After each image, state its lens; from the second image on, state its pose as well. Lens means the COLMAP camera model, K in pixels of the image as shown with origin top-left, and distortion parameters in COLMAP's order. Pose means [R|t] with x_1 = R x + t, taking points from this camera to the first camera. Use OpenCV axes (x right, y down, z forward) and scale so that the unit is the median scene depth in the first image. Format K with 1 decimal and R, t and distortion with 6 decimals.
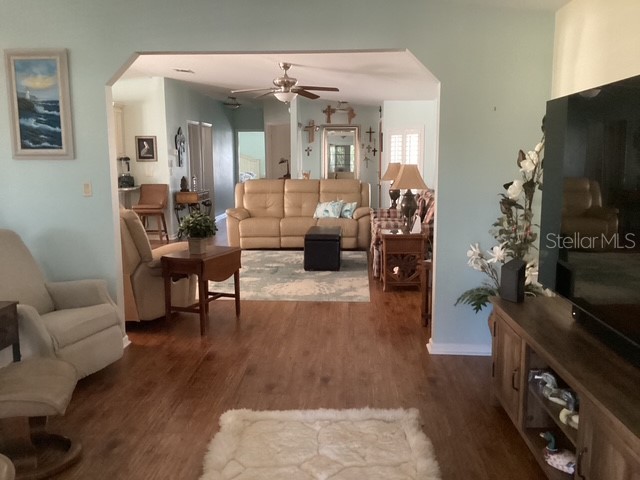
lens RADIAL K [[590.2, 0, 320.0], [0, 590.2, 240.0], [0, 0, 1]] dist [0.047050, -0.011311]
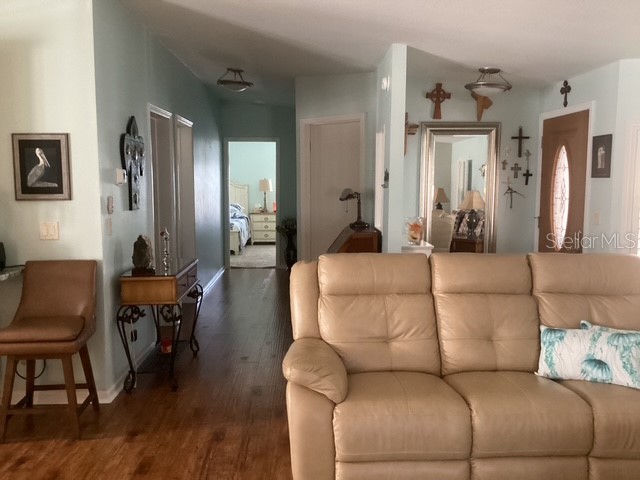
lens RADIAL K [[590.2, 0, 320.0], [0, 590.2, 240.0], [0, 0, 1]] dist [0.047050, -0.011311]
pose [[0.996755, -0.002457, 0.080452, -0.139733], [0.005408, 0.999319, -0.036492, -0.088396], [-0.080308, 0.036809, 0.996090, 0.582224]]
